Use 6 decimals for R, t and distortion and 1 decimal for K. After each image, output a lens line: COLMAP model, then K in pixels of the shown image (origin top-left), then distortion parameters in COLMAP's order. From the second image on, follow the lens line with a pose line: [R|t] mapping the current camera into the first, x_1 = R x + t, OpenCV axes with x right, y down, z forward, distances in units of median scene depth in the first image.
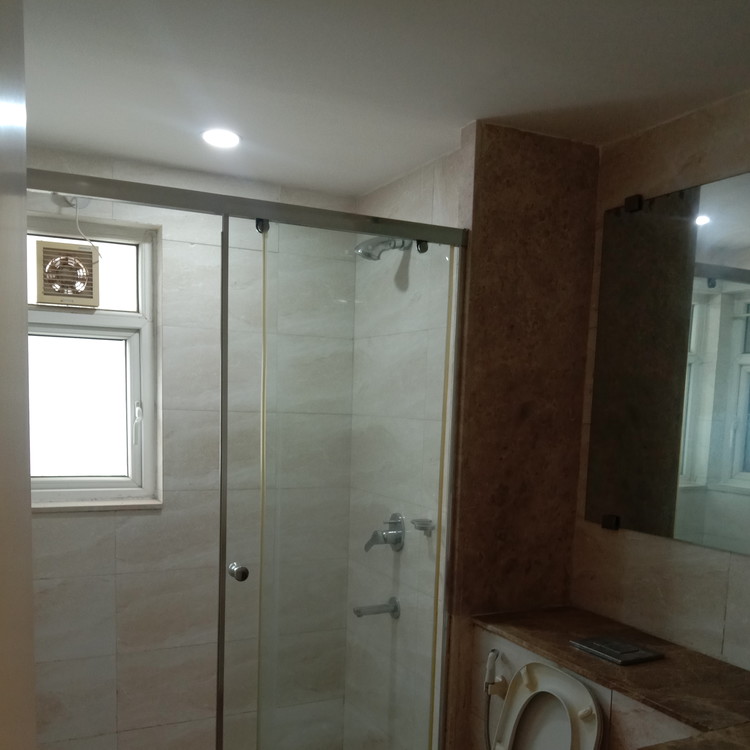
lens RADIAL K [[791.0, 0, 374.3], [0, 791.0, 487.4], [0, 0, 1]] dist [0.090984, -0.212416]
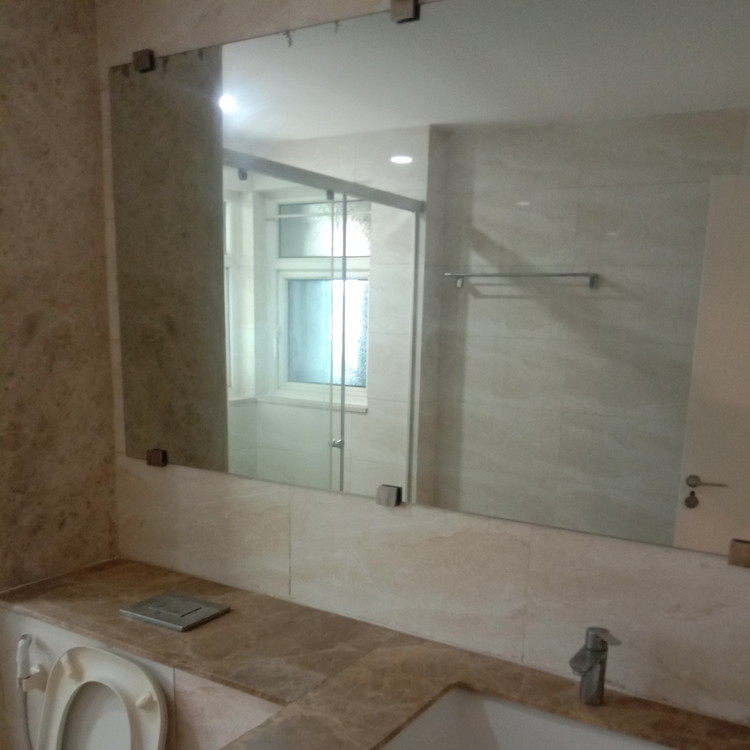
lens RADIAL K [[791.0, 0, 374.3], [0, 791.0, 487.4], [0, 0, 1]] dist [0.090984, -0.212416]
pose [[0.853094, -0.122829, 0.507094, 0.063620], [0.063446, 0.989104, 0.132846, -0.023189], [-0.517886, -0.081157, 0.851591, 0.163568]]
